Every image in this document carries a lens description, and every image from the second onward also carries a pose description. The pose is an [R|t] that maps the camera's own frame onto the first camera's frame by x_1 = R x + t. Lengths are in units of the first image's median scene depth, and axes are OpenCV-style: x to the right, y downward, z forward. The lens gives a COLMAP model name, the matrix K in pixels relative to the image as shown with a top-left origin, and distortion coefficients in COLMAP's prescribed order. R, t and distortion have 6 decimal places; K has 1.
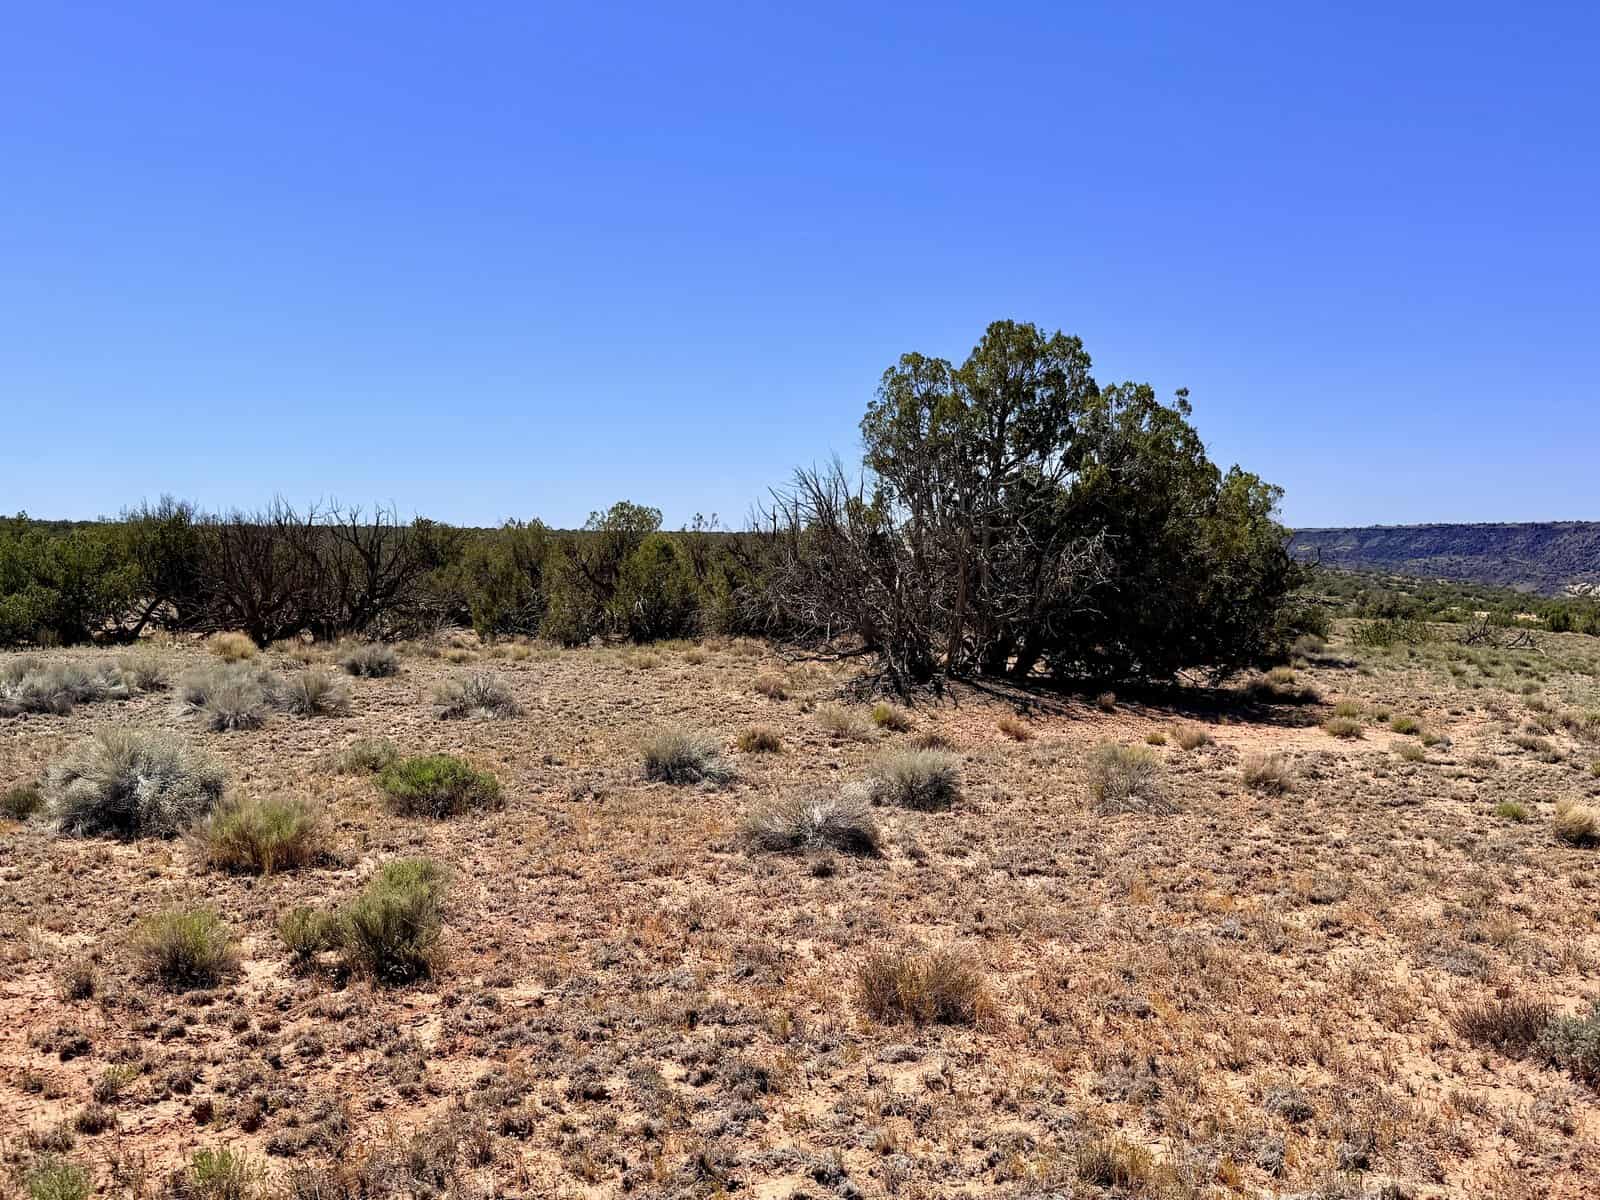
lens RADIAL K [[1405.7, 0, 796.3], [0, 1405.7, 610.5], [0, 0, 1]] dist [0.070969, -0.177825]
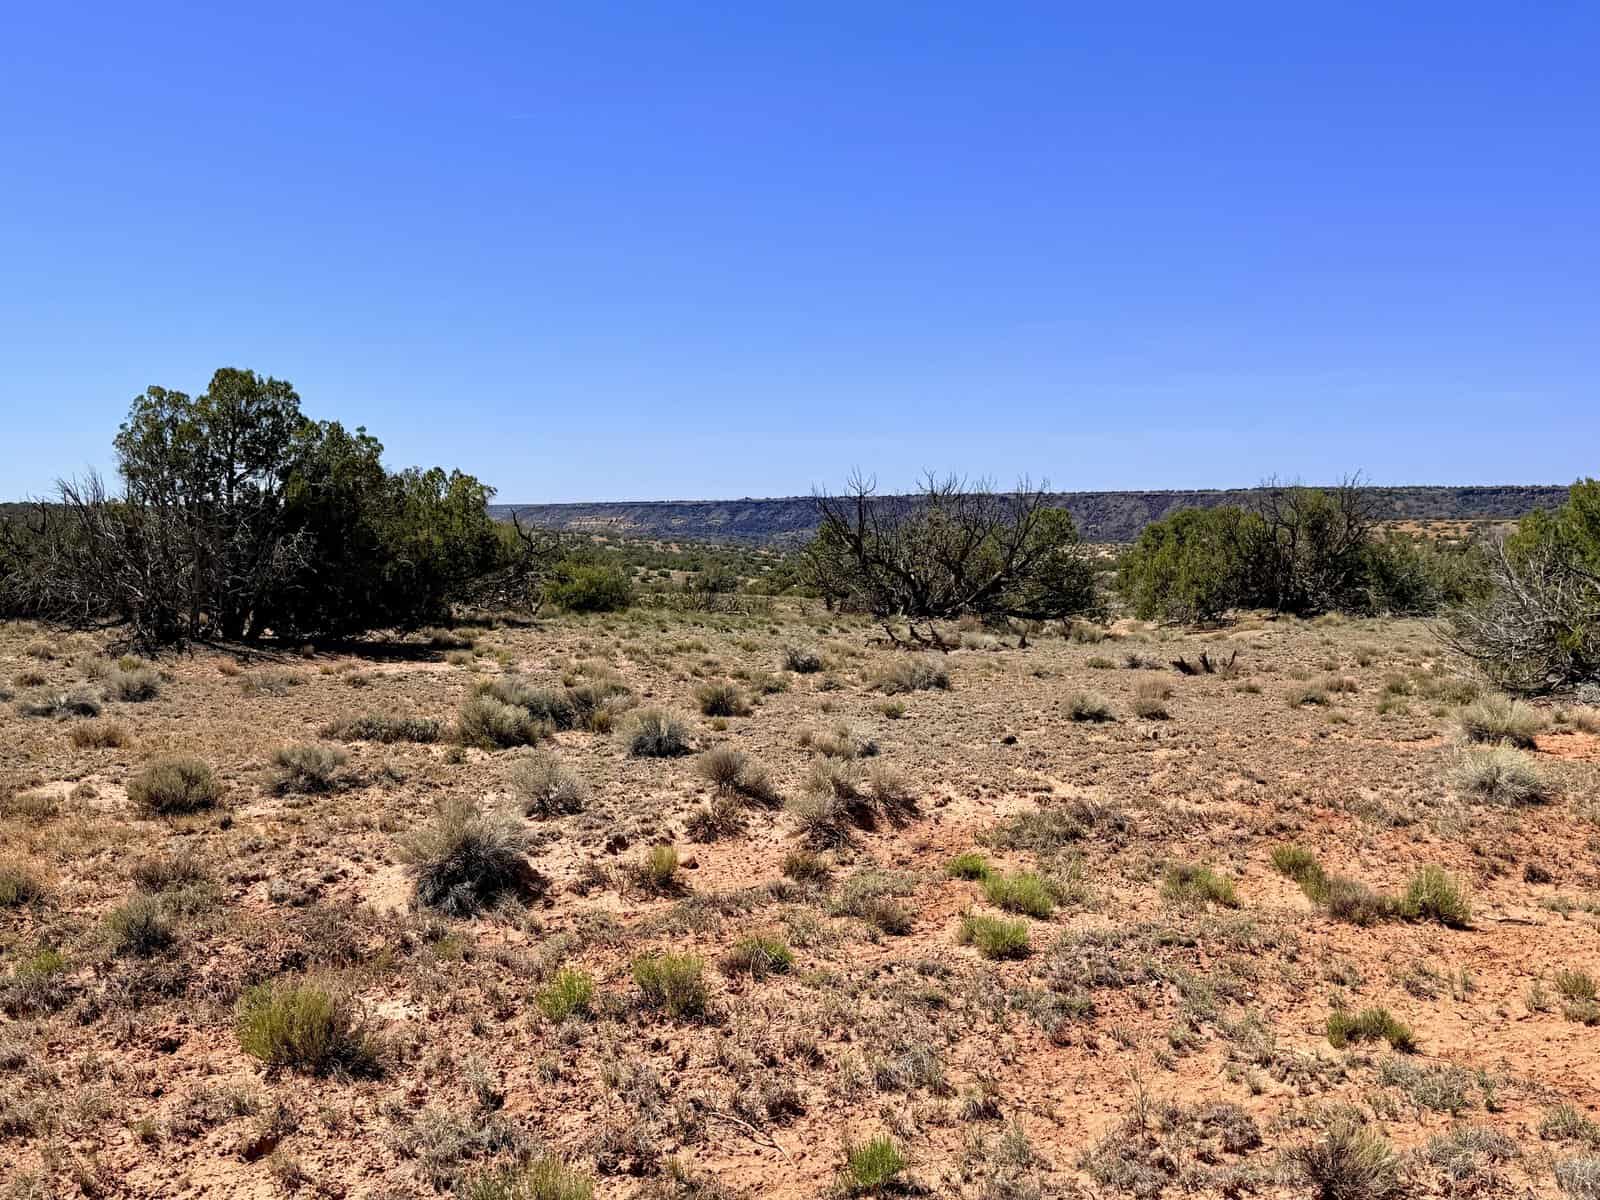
lens RADIAL K [[1668.4, 0, 846.7], [0, 1668.4, 649.3], [0, 0, 1]] dist [0.017294, 0.000000]
pose [[0.911768, -0.036855, 0.409049, 0.025131], [0.023161, 0.998995, 0.038382, 0.009765], [-0.410052, -0.025522, 0.911705, -0.657091]]
